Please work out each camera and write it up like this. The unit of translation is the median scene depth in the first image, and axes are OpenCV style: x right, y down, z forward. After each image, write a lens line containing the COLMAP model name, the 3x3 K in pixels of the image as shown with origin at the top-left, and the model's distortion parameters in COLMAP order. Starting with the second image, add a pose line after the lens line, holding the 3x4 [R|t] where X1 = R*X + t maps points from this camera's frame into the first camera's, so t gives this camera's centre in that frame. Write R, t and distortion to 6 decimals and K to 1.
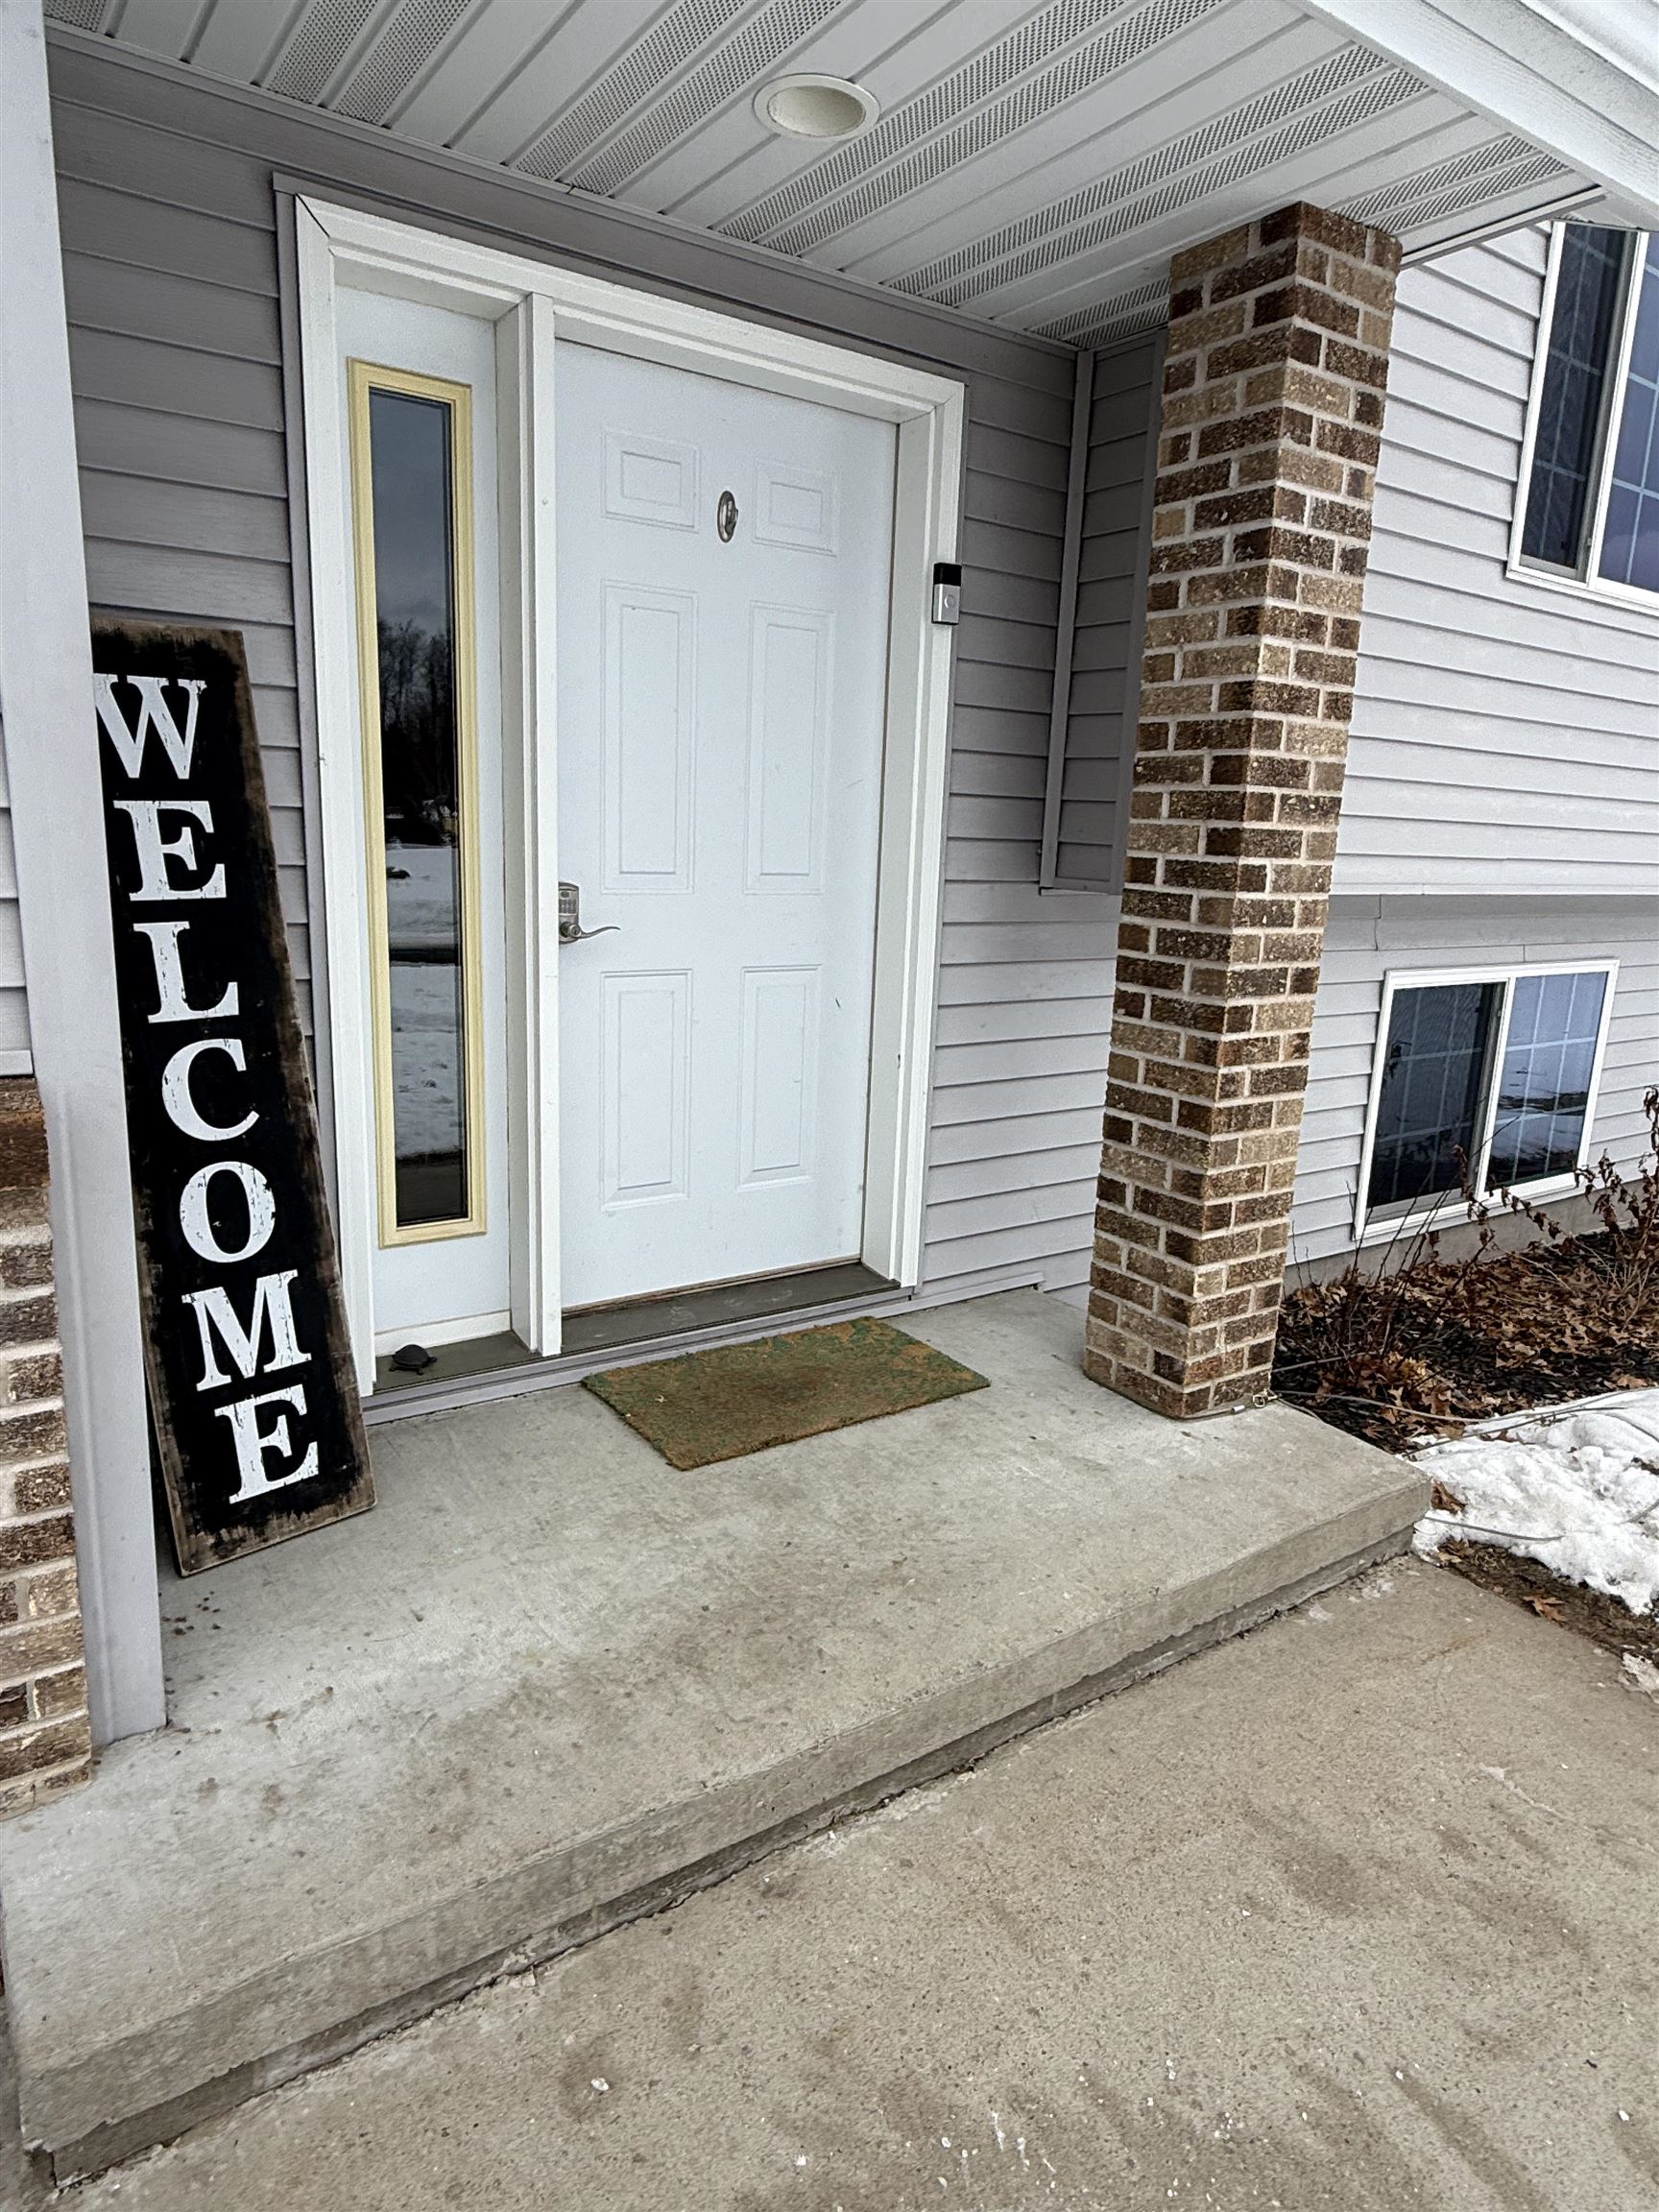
lens RADIAL K [[1343.4, 0, 833.6], [0, 1343.4, 1106.9], [0, 0, 1]] dist [-0.001366, -0.000006]
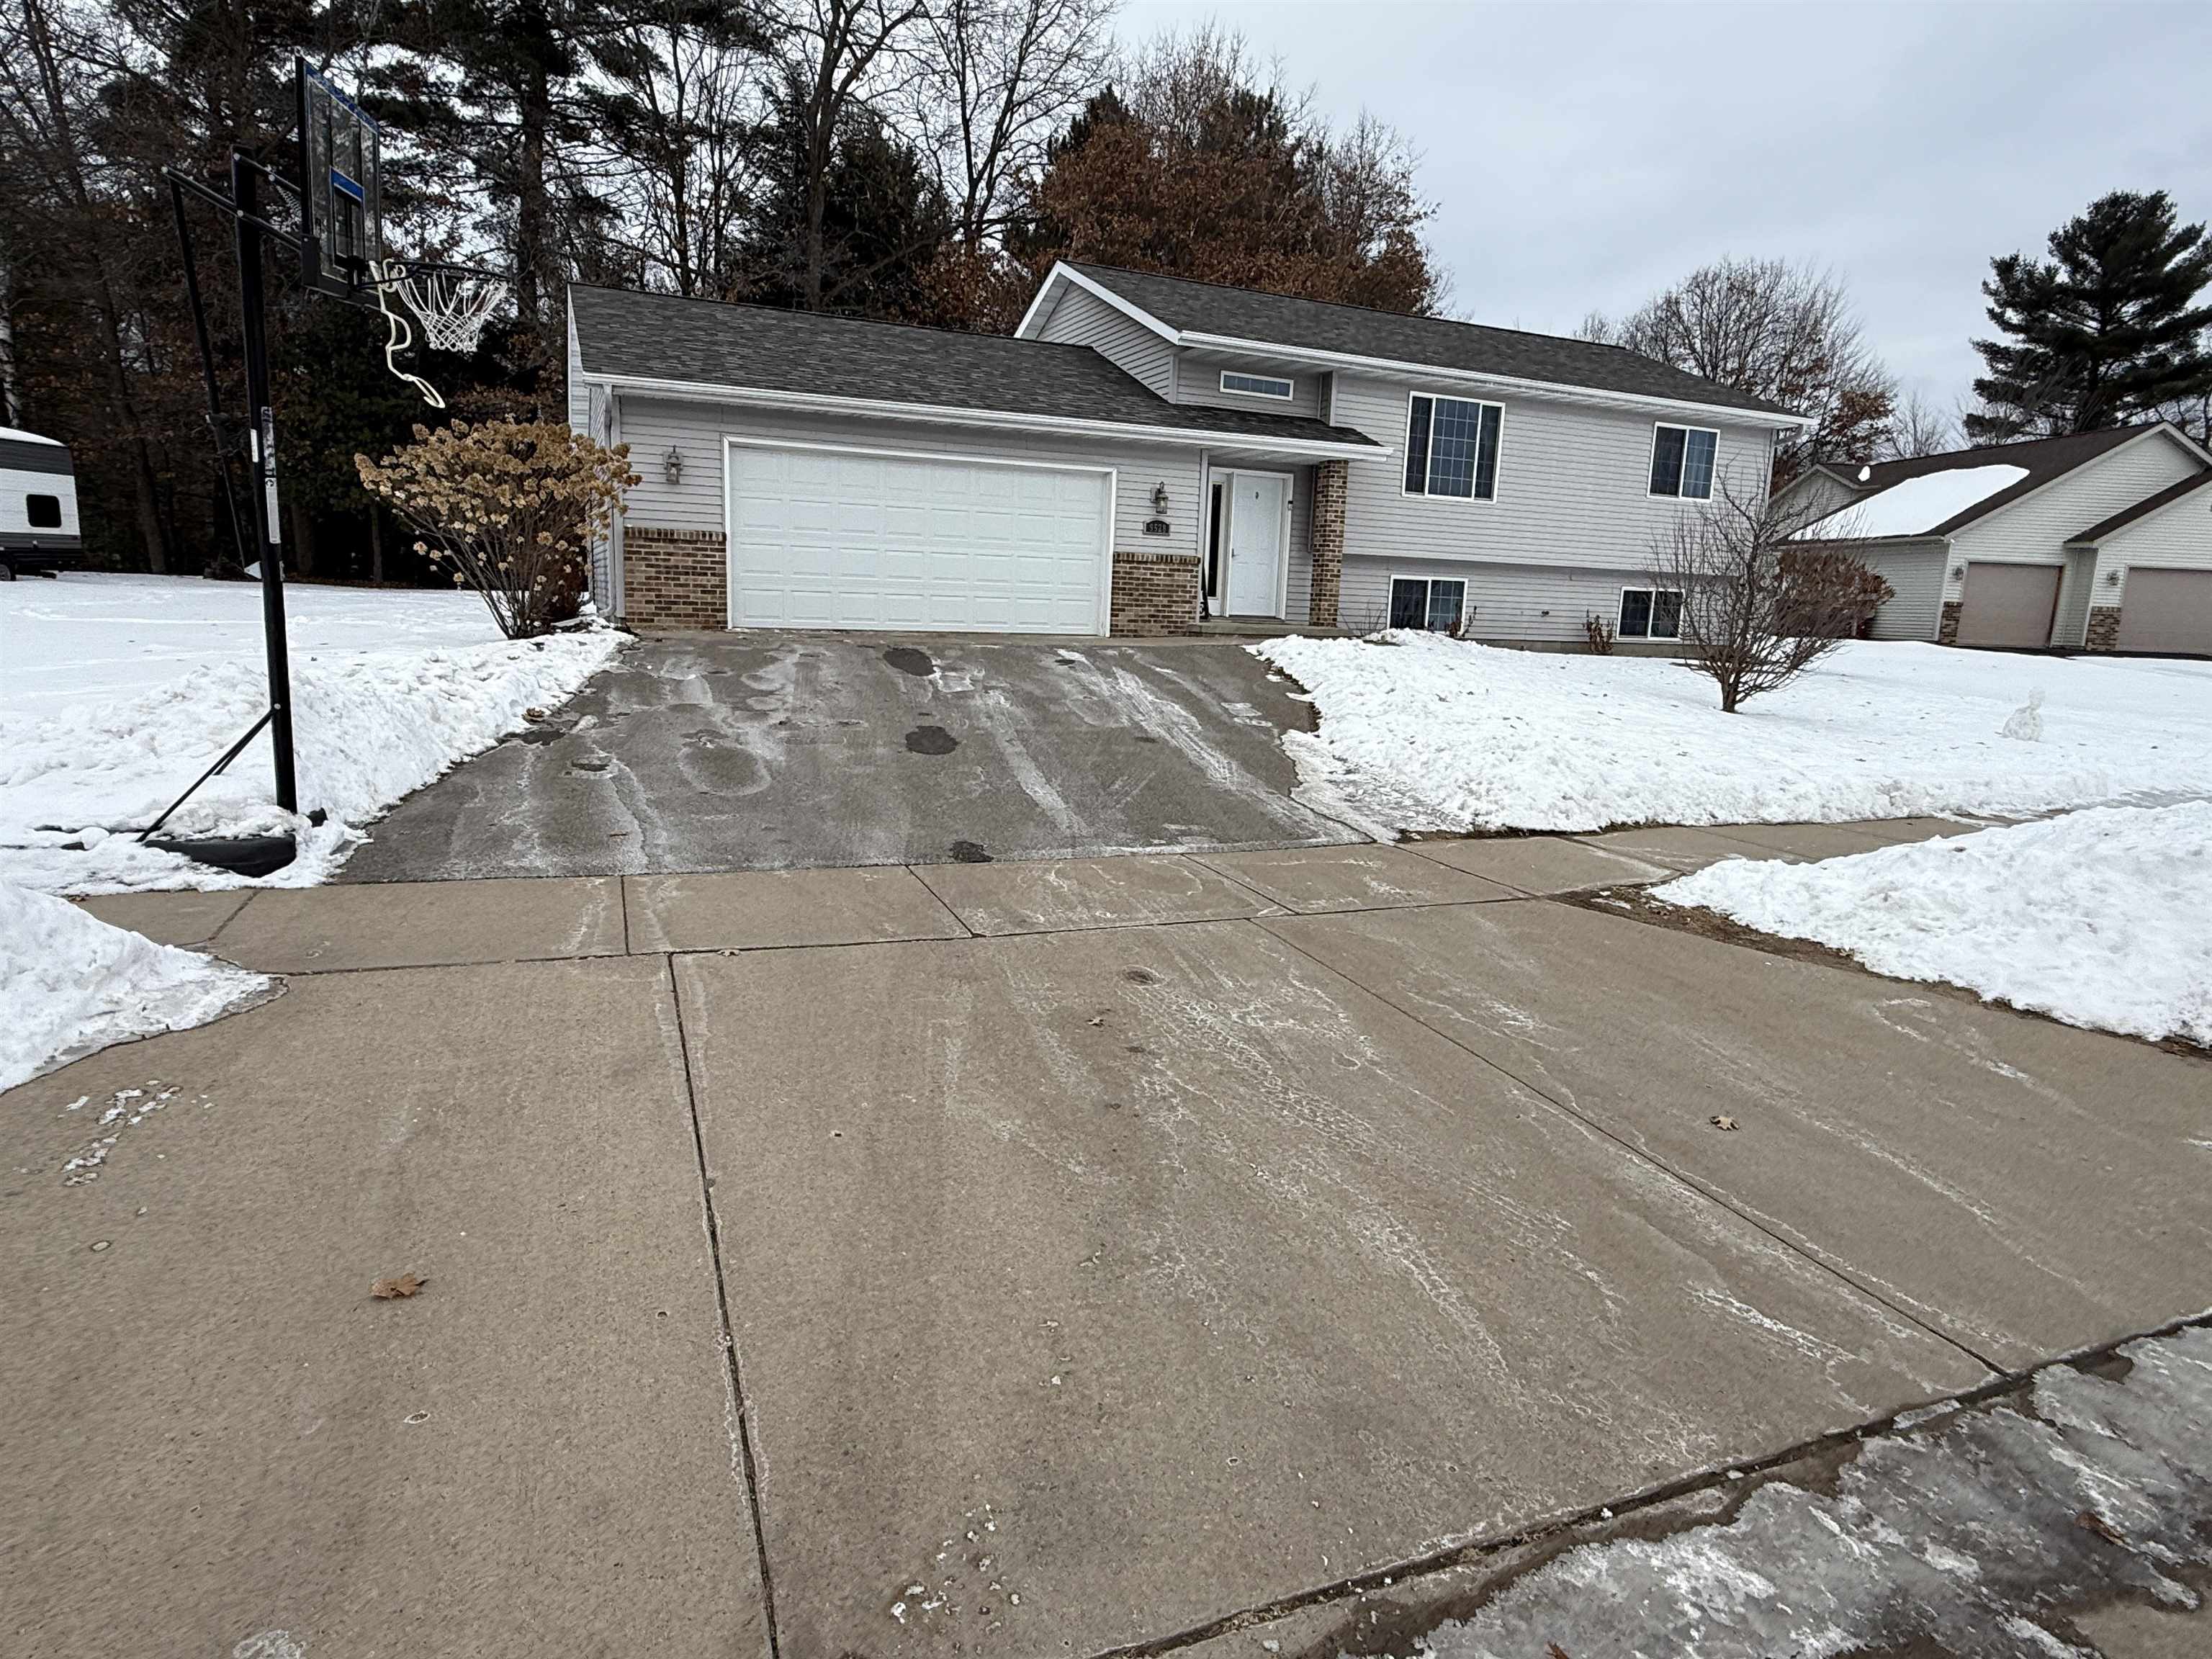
lens RADIAL K [[1225.7, 0, 1109.8], [0, 1225.7, 819.7], [0, 0, 1]] dist [0.001210, 0.001398]
pose [[0.988298, 0.021677, -0.150984, 0.159839], [-0.027798, 0.998870, -0.038550, 1.483072], [0.149978, 0.042296, 0.987784, -5.252694]]
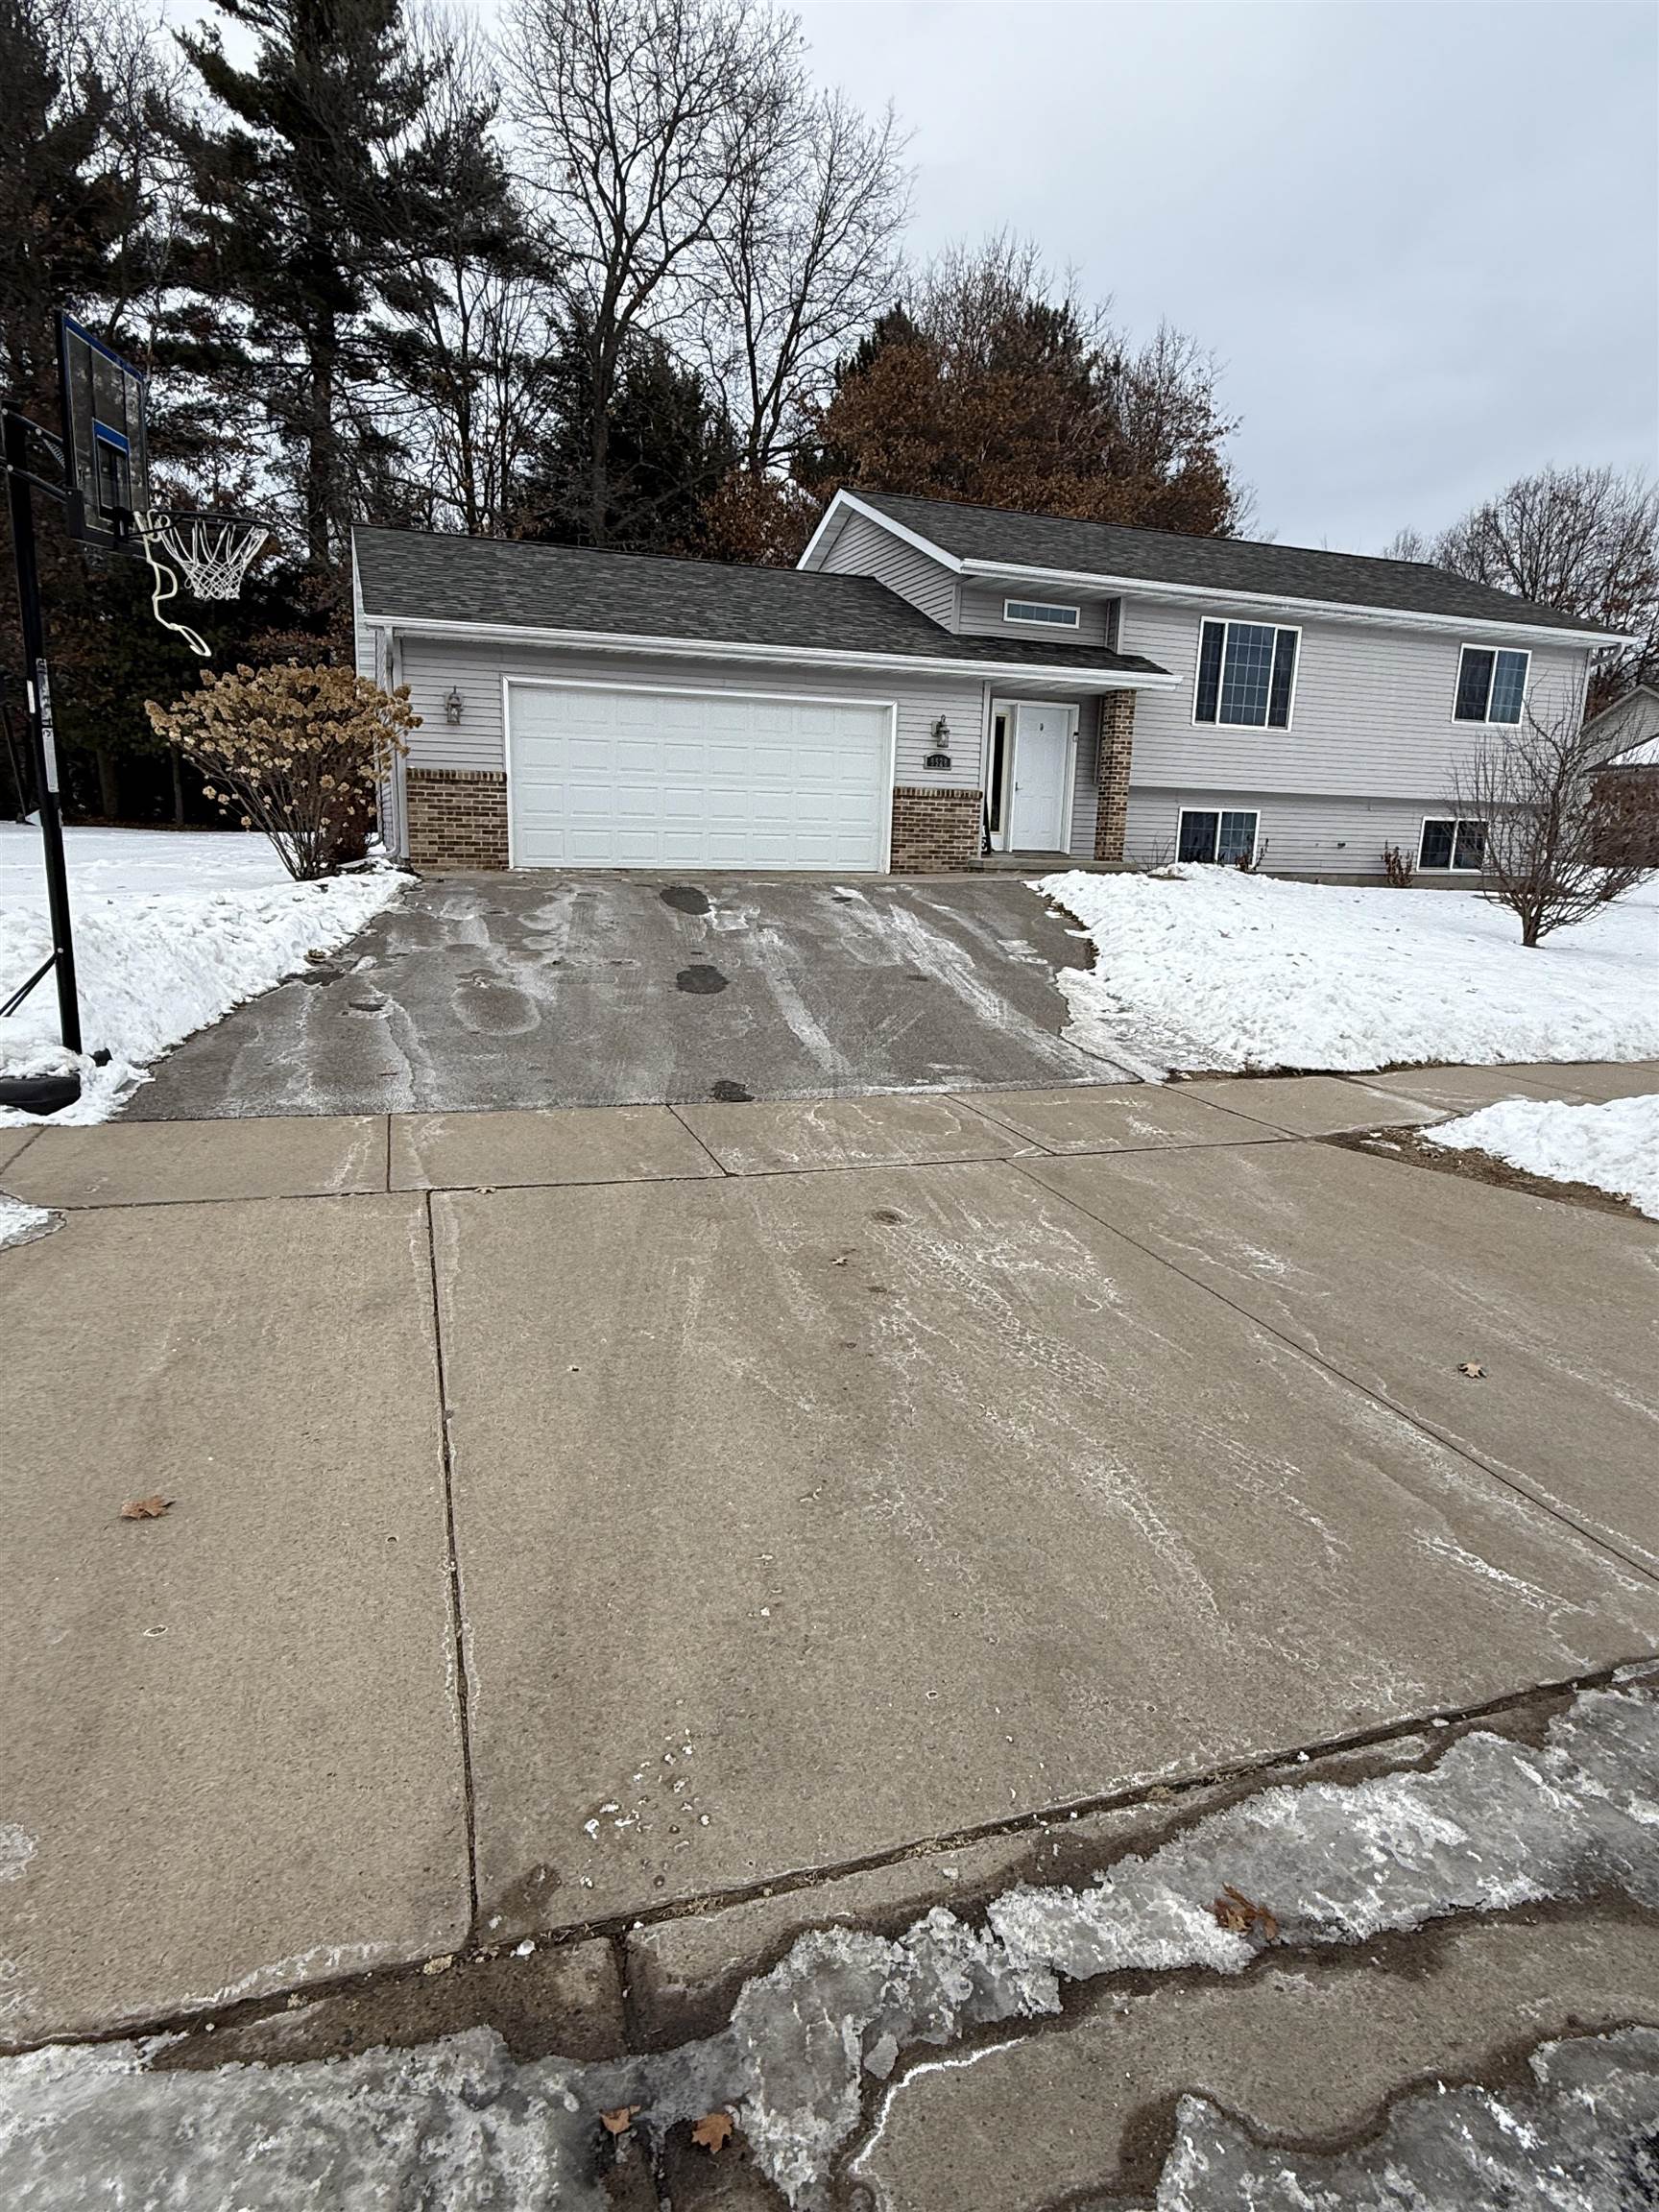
lens RADIAL K [[1225.7, 0, 833.3], [0, 1225.7, 1102.4], [0, 0, 1]] dist [0.001210, 0.001398]
pose [[0.978123, 0.029542, -0.205917, 0.222222], [-0.030094, 0.999547, 0.000451, 1.475841], [0.205837, 0.005756, 0.978569, -5.245576]]
